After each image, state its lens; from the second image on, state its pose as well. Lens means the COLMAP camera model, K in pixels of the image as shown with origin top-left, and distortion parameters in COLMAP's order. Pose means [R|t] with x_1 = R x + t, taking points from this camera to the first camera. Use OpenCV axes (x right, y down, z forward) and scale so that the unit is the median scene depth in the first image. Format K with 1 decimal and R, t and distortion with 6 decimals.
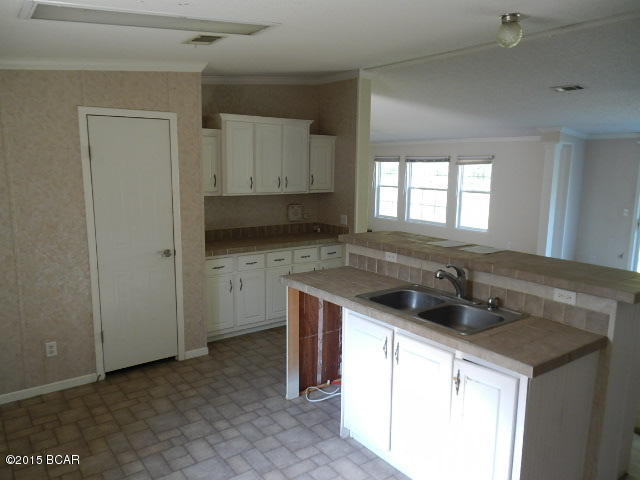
lens RADIAL K [[491.8, 0, 322.8], [0, 491.8, 243.8], [0, 0, 1]] dist [0.027800, 0.008335]
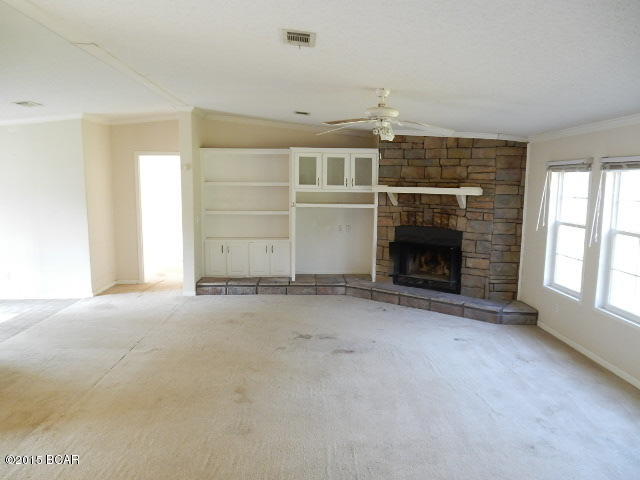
lens RADIAL K [[491.8, 0, 322.5], [0, 491.8, 235.9], [0, 0, 1]] dist [0.027800, 0.008335]
pose [[0.821615, 0.062598, -0.566596, 0.217389], [-0.094355, 0.995176, -0.026874, -0.076551], [0.562180, 0.075541, 0.823557, 0.519987]]
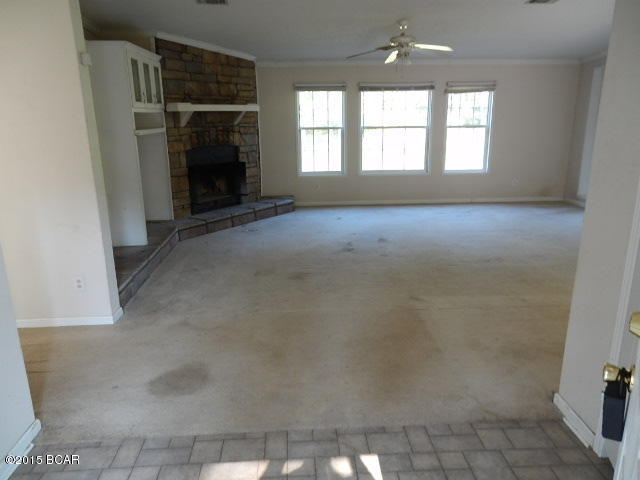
lens RADIAL K [[491.8, 0, 317.1], [0, 491.8, 234.0], [0, 0, 1]] dist [0.027800, 0.008335]
pose [[0.547759, -0.221960, 0.806656, -0.481920], [0.150618, 0.974575, 0.165887, -0.093078], [-0.822966, 0.030631, 0.567264, 0.656806]]
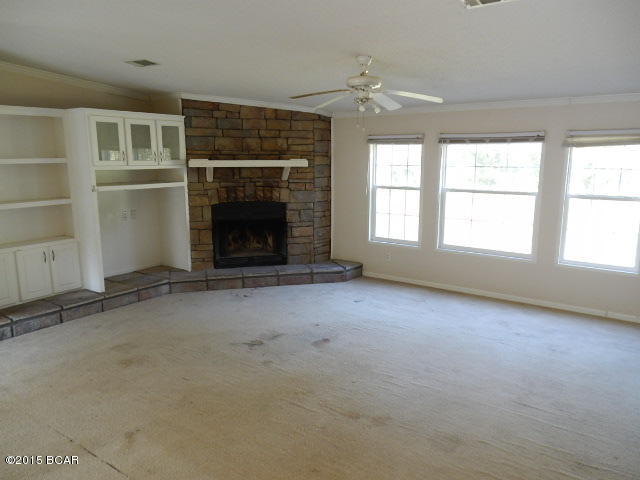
lens RADIAL K [[491.8, 0, 316.3], [0, 491.8, 239.1], [0, 0, 1]] dist [0.027800, 0.008335]
pose [[0.955607, -0.064891, 0.287411, -0.127132], [0.060014, 0.997865, 0.025758, -0.082766], [-0.288469, -0.007366, 0.957461, 0.514346]]
